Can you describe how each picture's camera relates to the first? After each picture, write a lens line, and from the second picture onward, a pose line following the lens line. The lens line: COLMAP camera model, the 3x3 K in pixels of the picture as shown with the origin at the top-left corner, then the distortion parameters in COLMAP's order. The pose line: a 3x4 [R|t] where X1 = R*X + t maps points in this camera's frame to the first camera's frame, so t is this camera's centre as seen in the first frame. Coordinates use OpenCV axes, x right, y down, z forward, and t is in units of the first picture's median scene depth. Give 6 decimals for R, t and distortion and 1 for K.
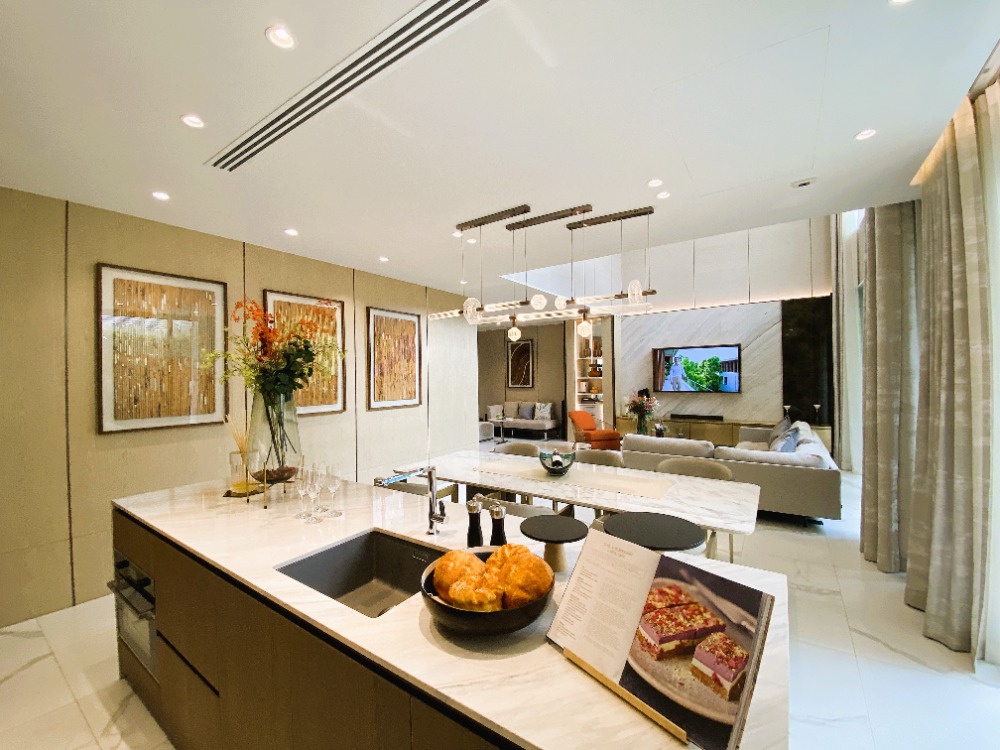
lens RADIAL K [[405.9, 0, 492.6], [0, 405.9, 371.8], [0, 0, 1]] dist [0.008620, -0.000307]
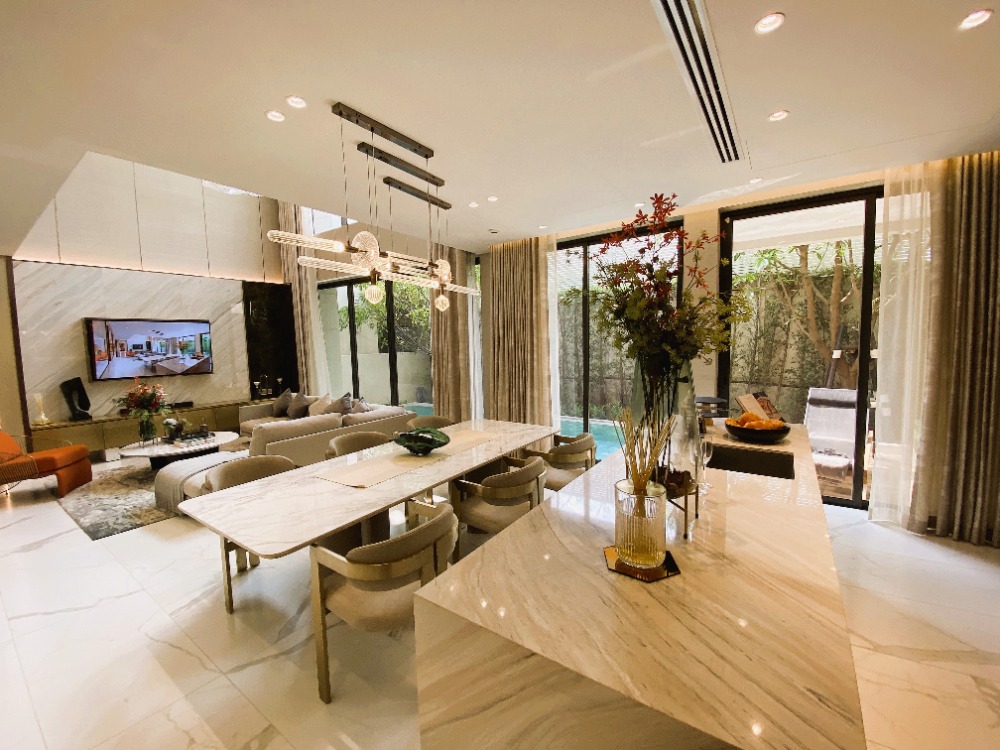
lens RADIAL K [[405.9, 0, 492.6], [0, 405.9, 371.8], [0, 0, 1]] dist [0.008620, -0.000307]
pose [[-0.004271, -0.061485, 0.998099, -0.287141], [0.018521, 0.997932, 0.061554, 0.003353], [-0.999819, 0.018749, -0.003123, 0.311277]]
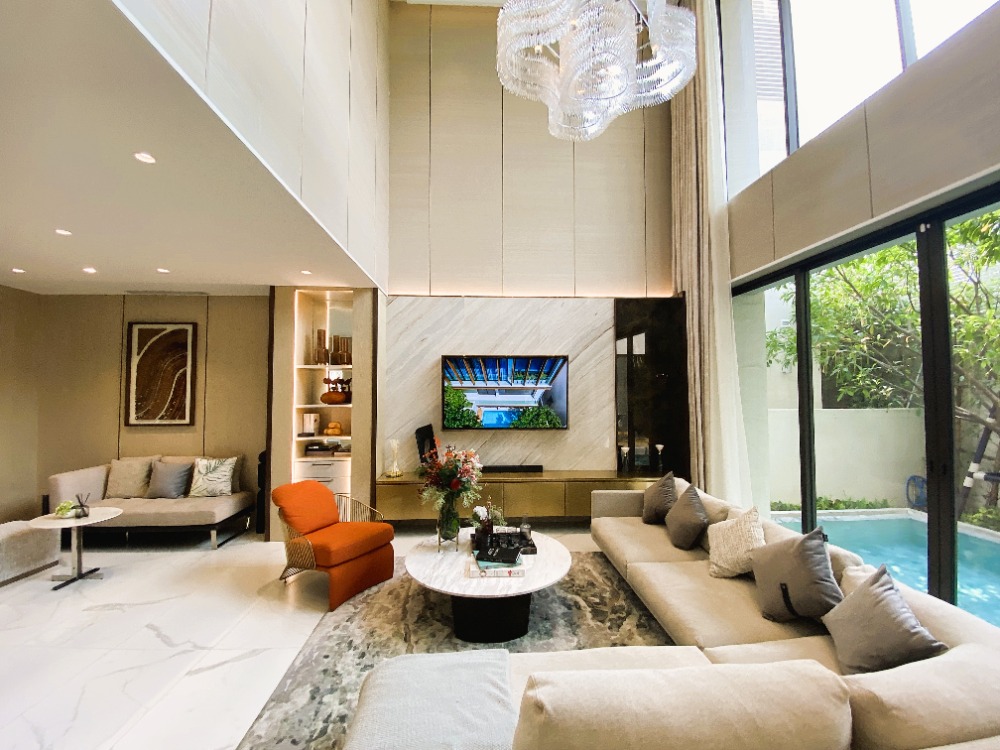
lens RADIAL K [[405.9, 0, 492.6], [0, 405.9, 371.8], [0, 0, 1]] dist [0.008620, -0.000307]
pose [[0.785990, 0.041959, 0.616814, 0.092577], [-0.016062, 0.998743, -0.047472, -0.006925], [-0.618031, 0.027405, 0.785676, 0.485300]]
